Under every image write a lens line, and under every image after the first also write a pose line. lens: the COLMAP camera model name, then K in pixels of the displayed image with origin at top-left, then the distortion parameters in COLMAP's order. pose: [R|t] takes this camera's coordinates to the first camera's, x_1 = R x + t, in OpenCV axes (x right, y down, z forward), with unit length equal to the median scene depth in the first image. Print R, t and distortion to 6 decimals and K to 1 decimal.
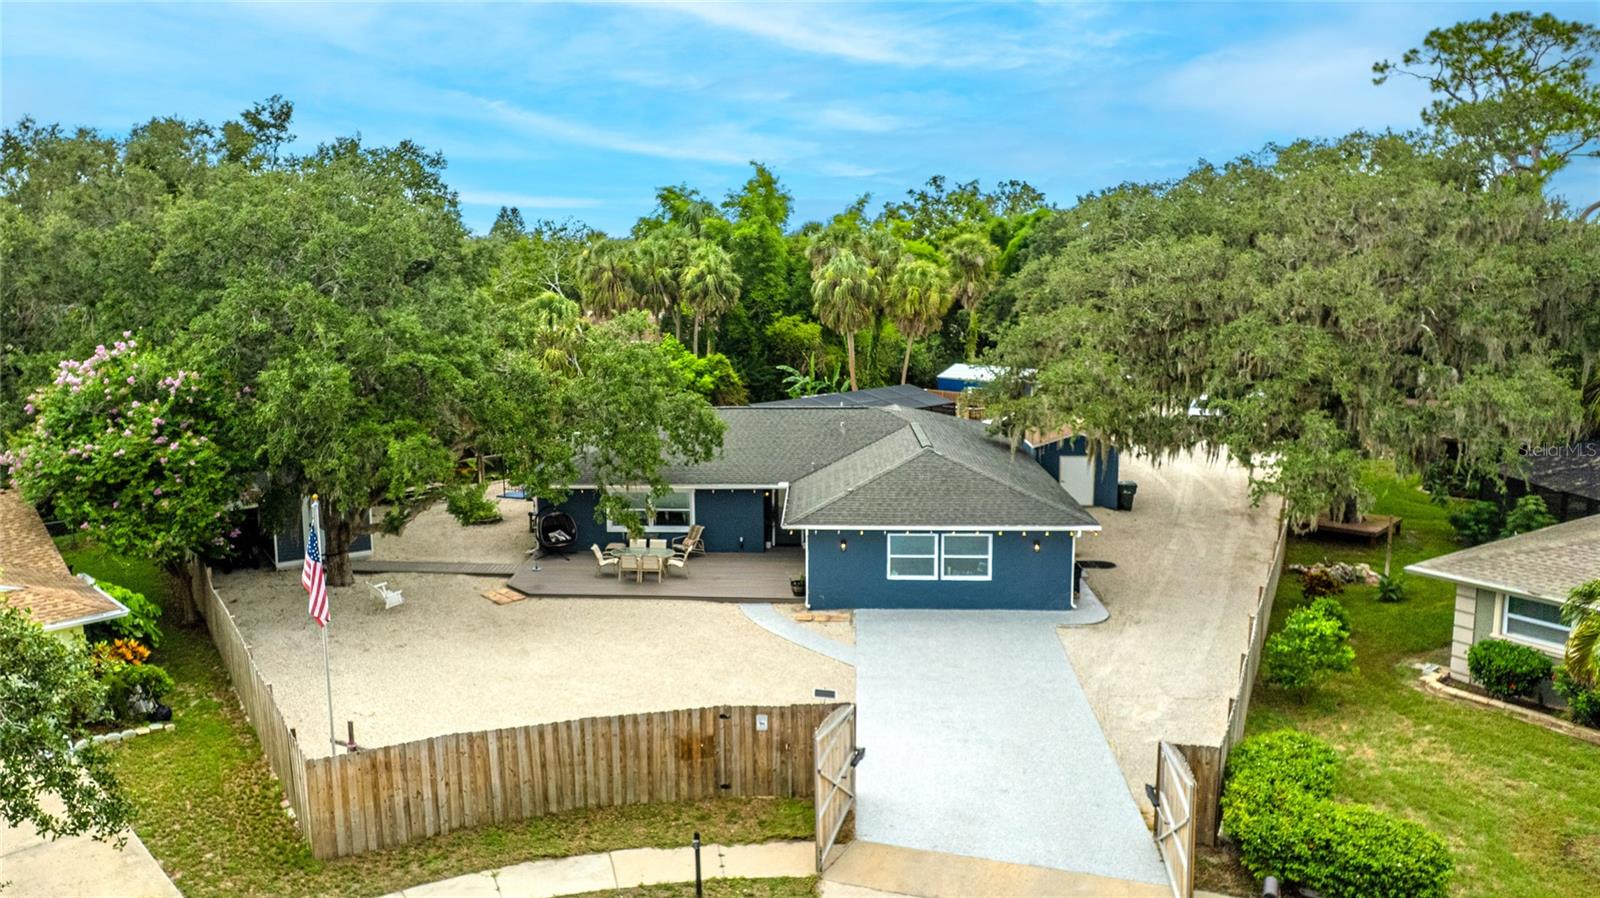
lens RADIAL K [[1100.1, 0, 789.9], [0, 1100.1, 453.8], [0, 0, 1]] dist [-0.036173, 0.004775]
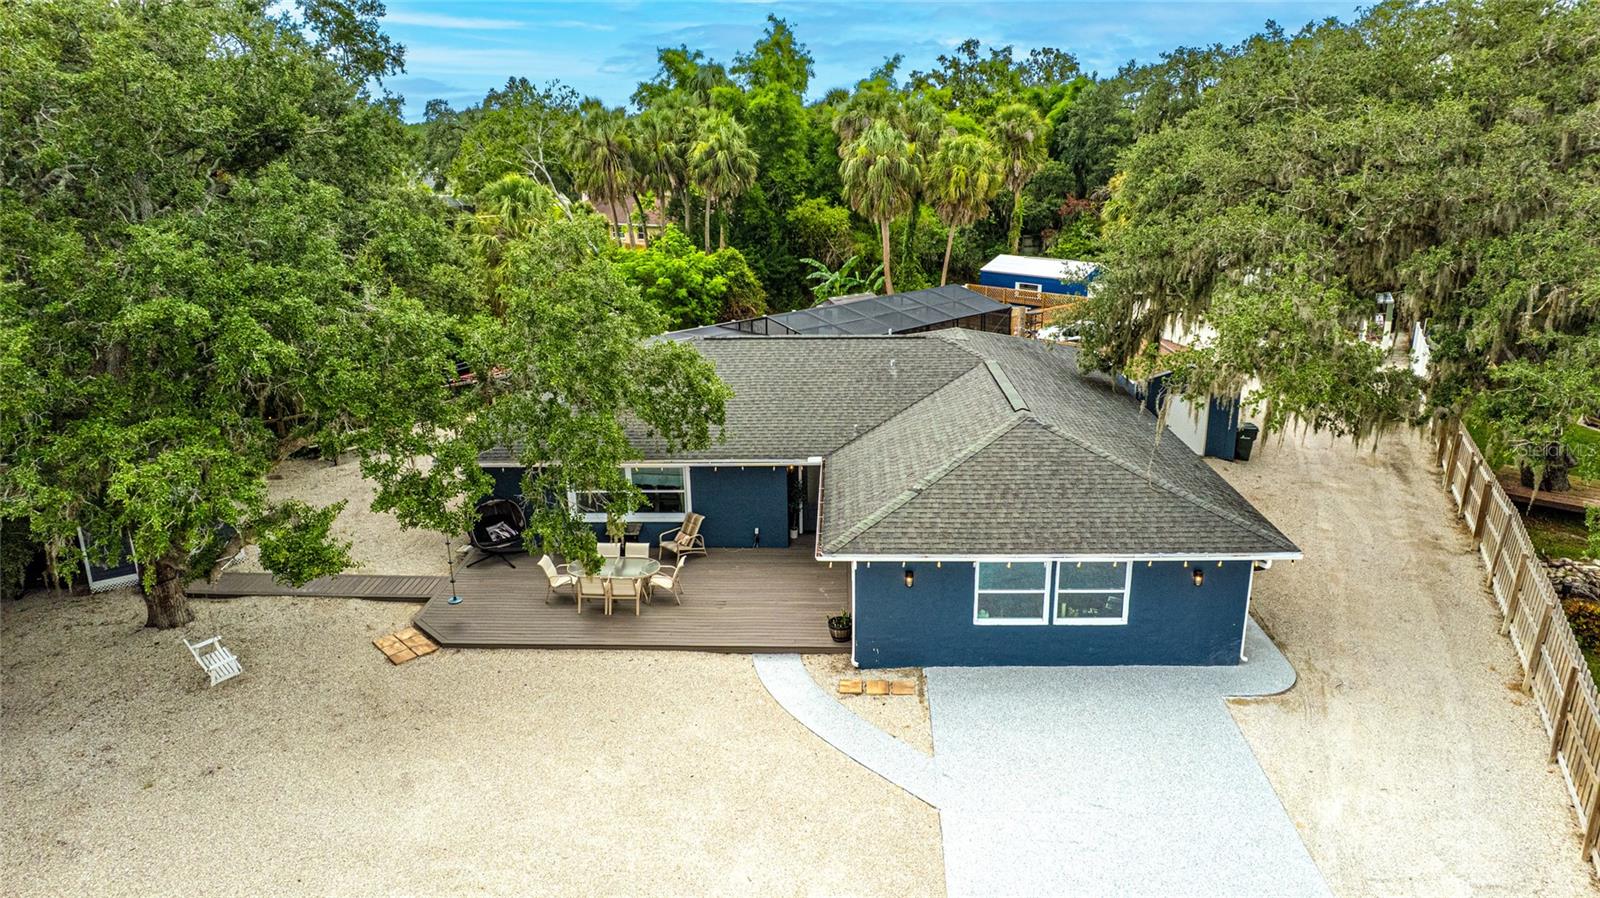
lens RADIAL K [[1000.0, 0, 850.9], [0, 1000.0, 461.9], [0, 0, 1]] dist [-0.042268, 0.011210]
pose [[0.999162, -0.009309, 0.039864, -0.007672], [0.003518, 0.989726, 0.142934, -0.057731], [-0.040785, -0.142674, 0.988929, 0.334466]]
